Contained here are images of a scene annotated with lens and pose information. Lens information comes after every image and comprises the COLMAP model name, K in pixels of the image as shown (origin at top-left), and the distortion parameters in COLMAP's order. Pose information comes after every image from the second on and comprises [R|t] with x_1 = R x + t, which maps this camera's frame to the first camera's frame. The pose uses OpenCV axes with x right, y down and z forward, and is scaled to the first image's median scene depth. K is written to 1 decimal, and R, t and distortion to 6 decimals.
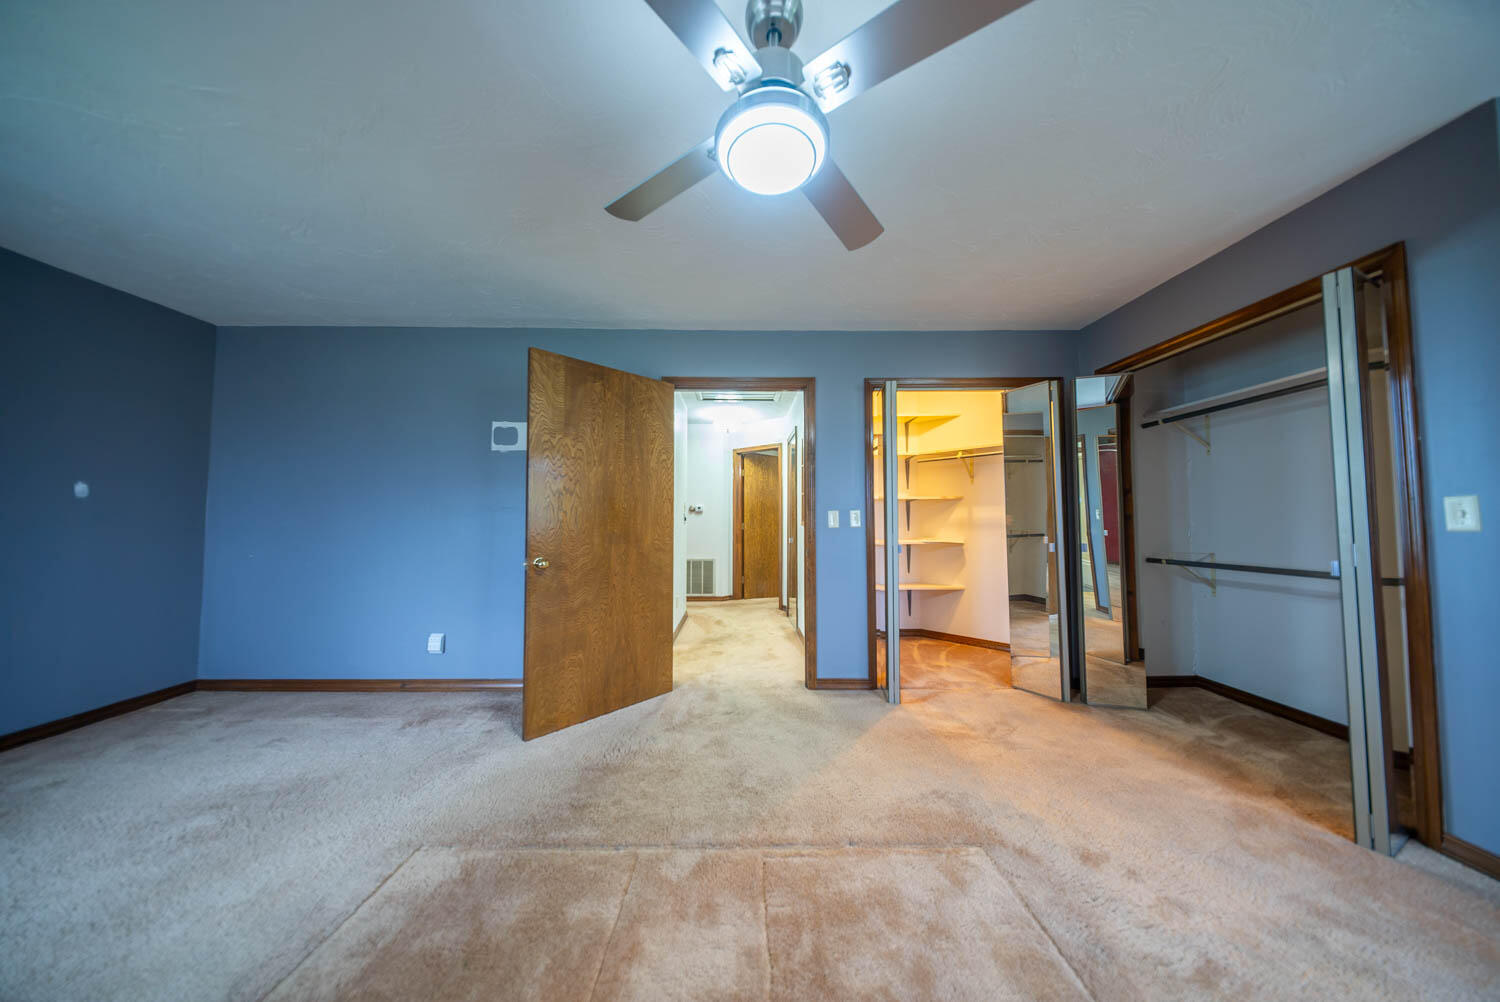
lens RADIAL K [[445.5, 0, 750.0], [0, 445.5, 501.0], [0, 0, 1]] dist [0.002170, -0.000025]
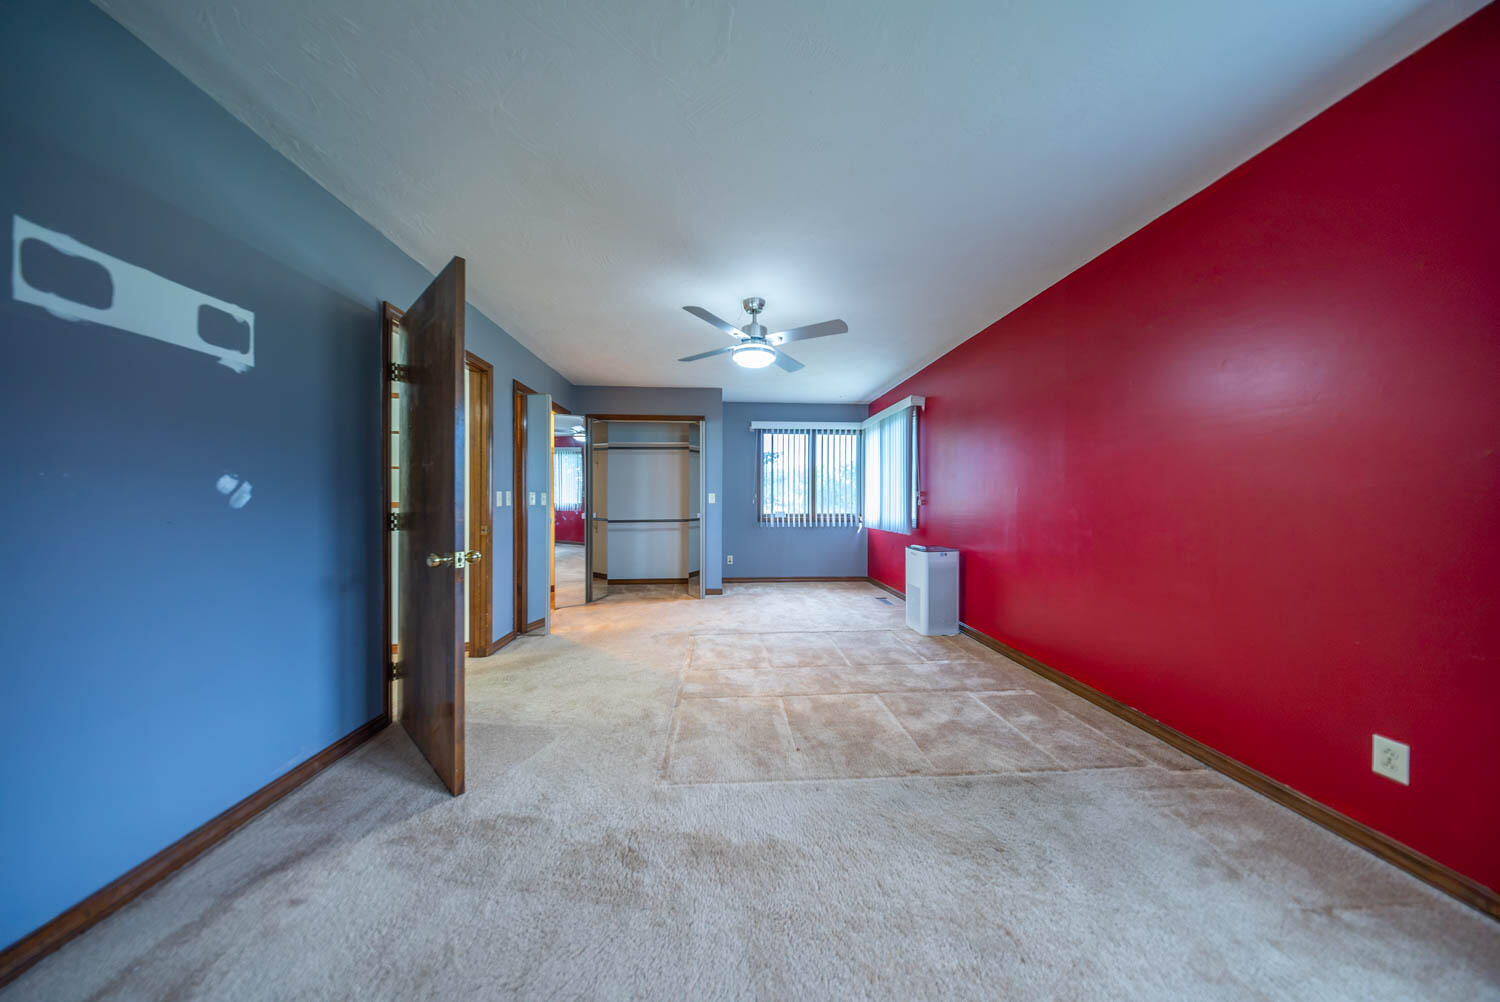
lens RADIAL K [[445.5, 0, 750.0], [0, 445.5, 501.0], [0, 0, 1]] dist [0.002170, -0.000025]
pose [[-0.032206, -0.003426, 0.999475, -0.954462], [-0.046049, 0.998937, 0.001941, 0.019291], [-0.998420, -0.045962, -0.032329, 0.419643]]
